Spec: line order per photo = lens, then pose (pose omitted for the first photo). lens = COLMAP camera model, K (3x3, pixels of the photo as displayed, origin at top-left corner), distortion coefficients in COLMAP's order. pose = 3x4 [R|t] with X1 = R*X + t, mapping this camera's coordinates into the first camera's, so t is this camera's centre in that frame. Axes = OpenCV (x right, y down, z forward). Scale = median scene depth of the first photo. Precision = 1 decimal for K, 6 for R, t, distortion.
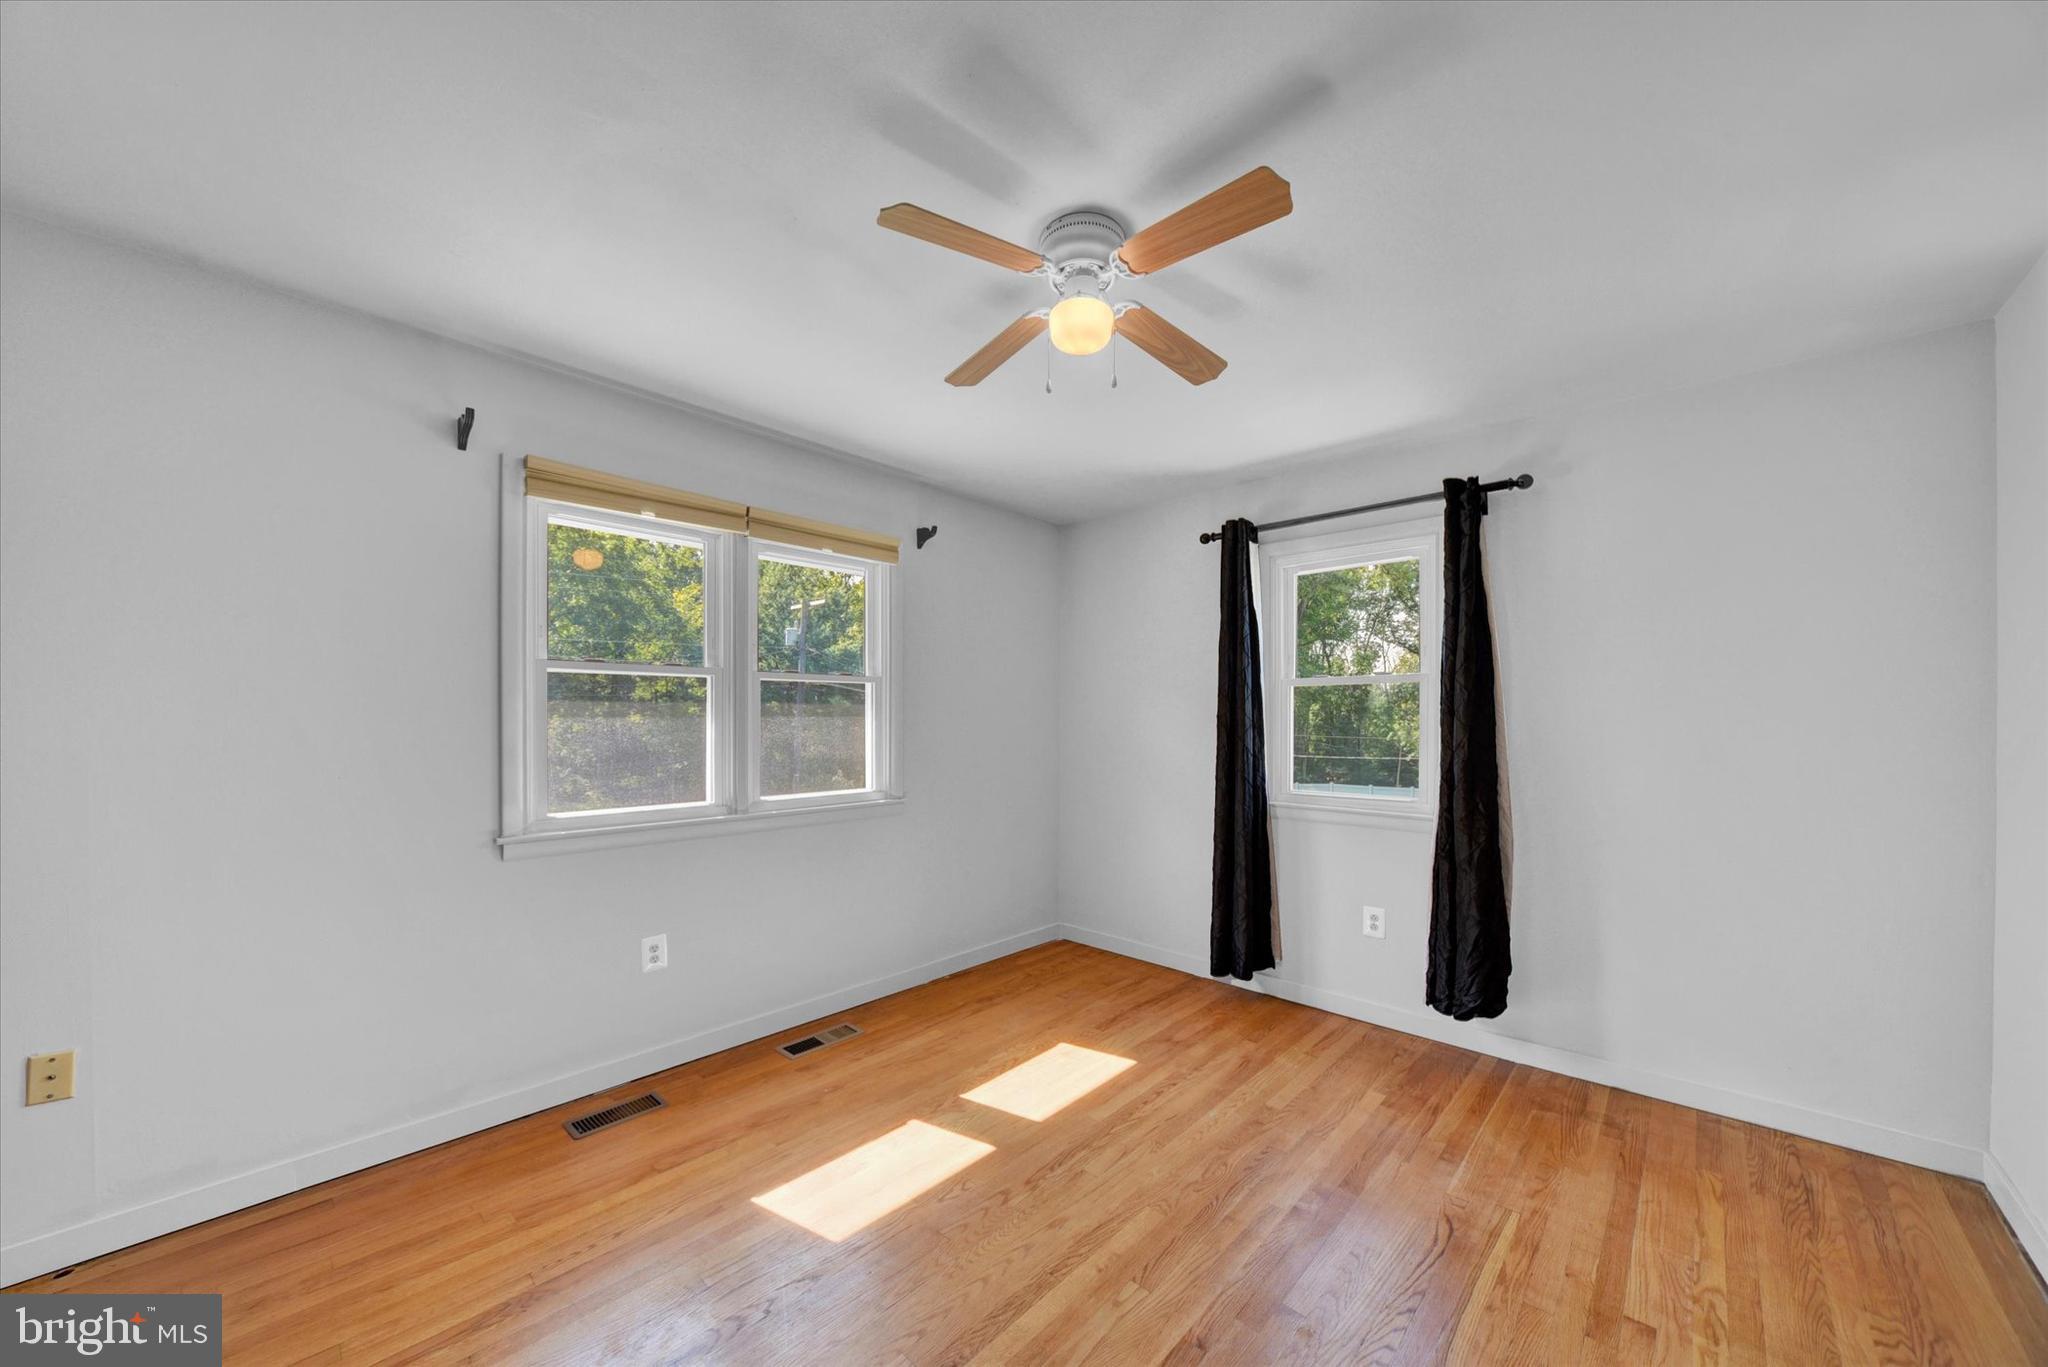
lens RADIAL K [[791.9, 0, 1023.0], [0, 791.9, 719.2], [0, 0, 1]] dist [-0.009907, -0.000034]
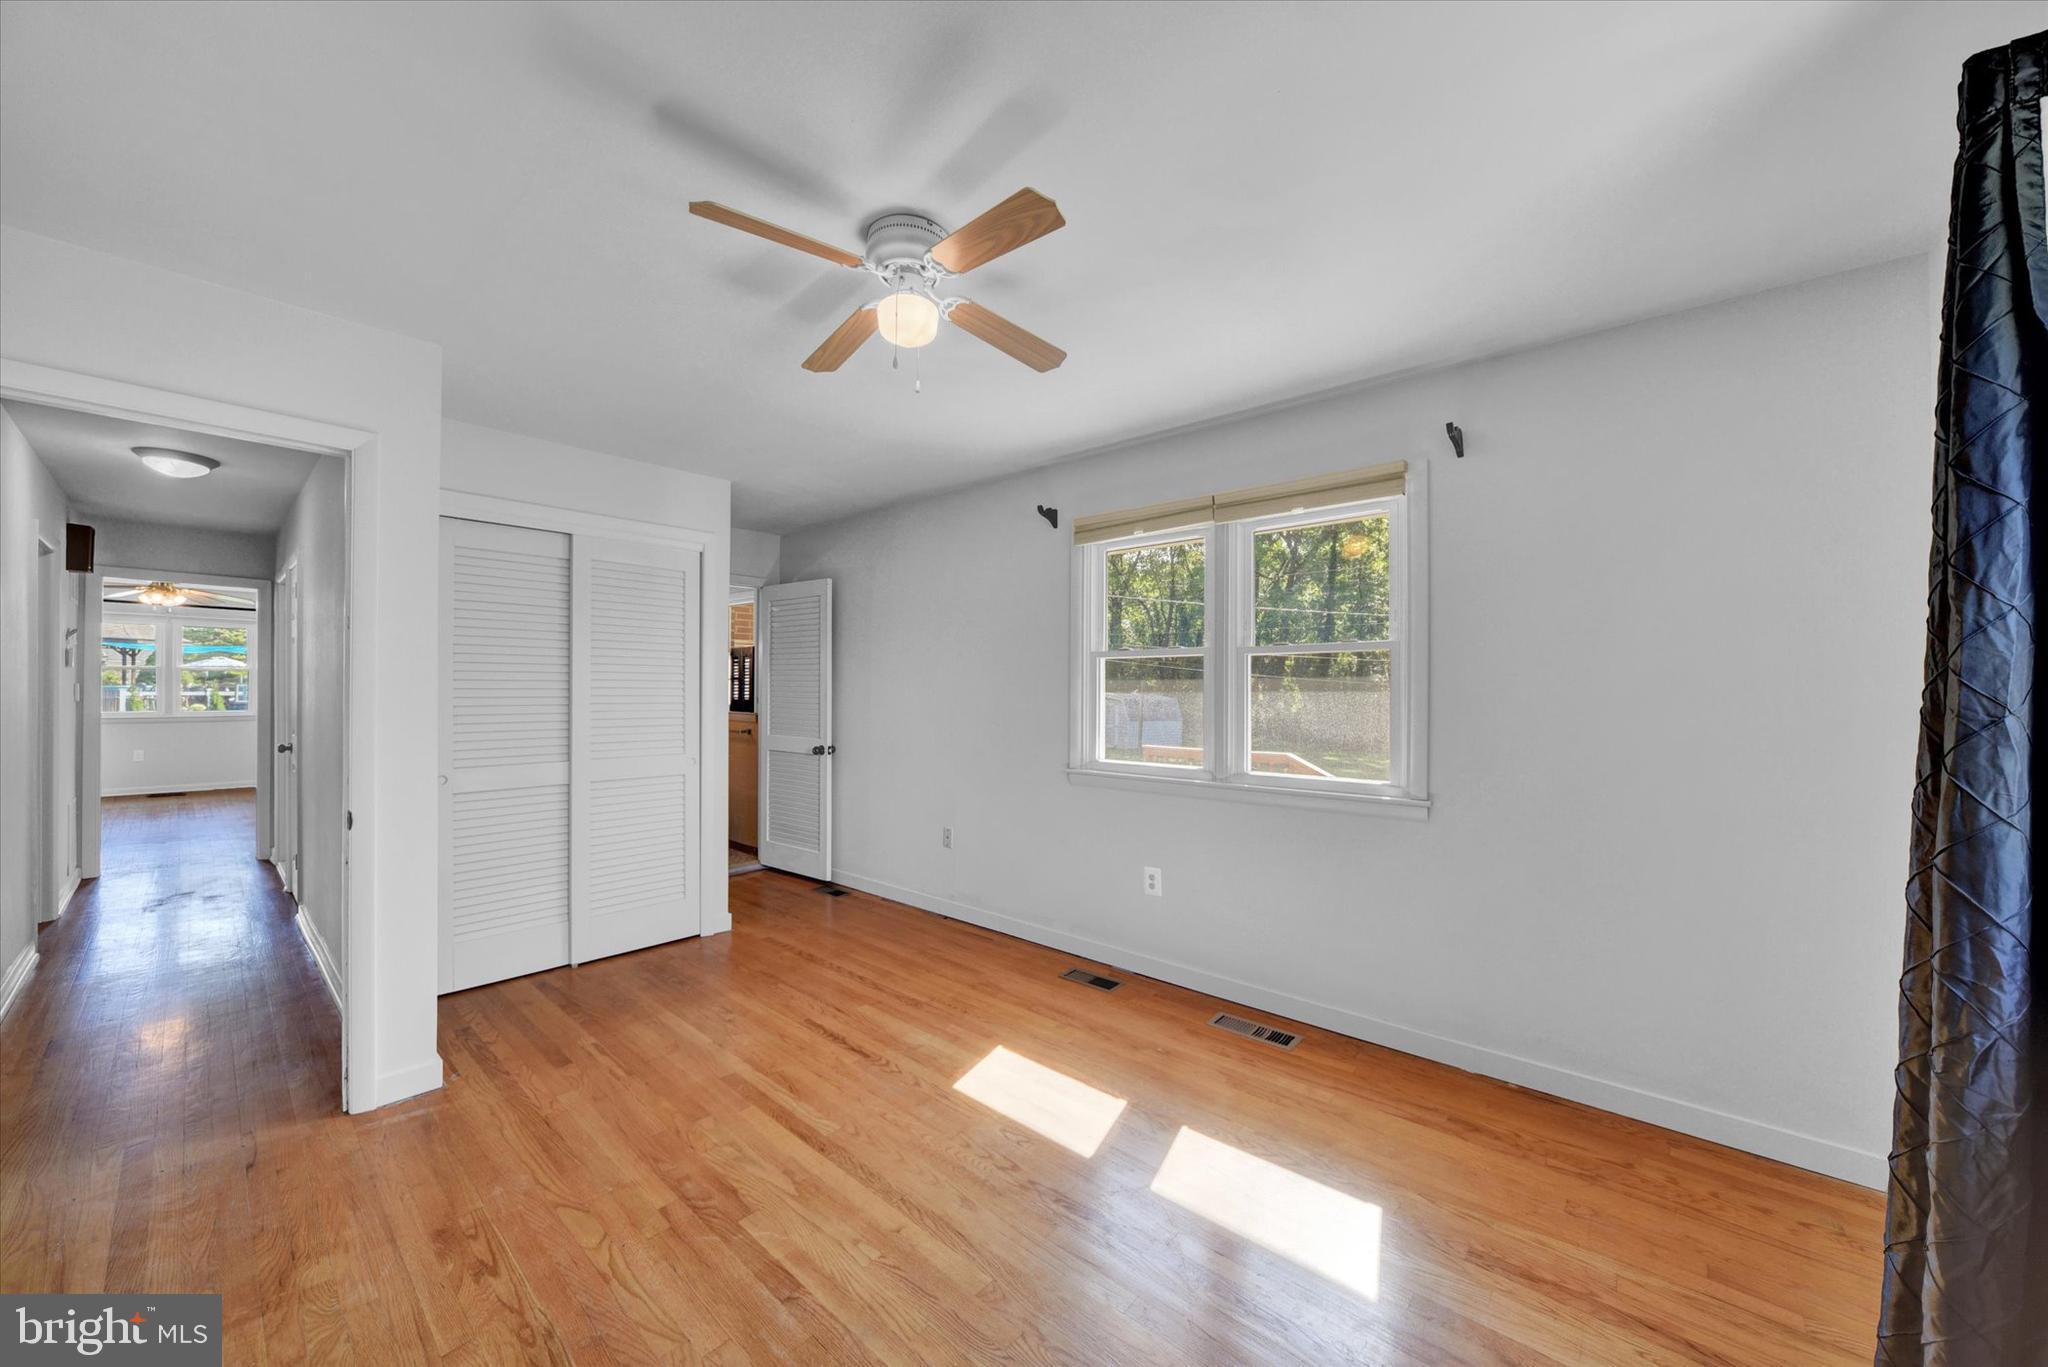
lens RADIAL K [[783.2, 0, 1024.0], [0, 783.2, 683.5], [0, 0, 1]] dist [-0.013264, 0.000139]
pose [[-0.032357, -0.009739, -0.999429, 0.834689], [-0.004542, 0.999944, -0.009597, -0.002532], [0.999466, 0.004229, -0.032400, 0.897883]]
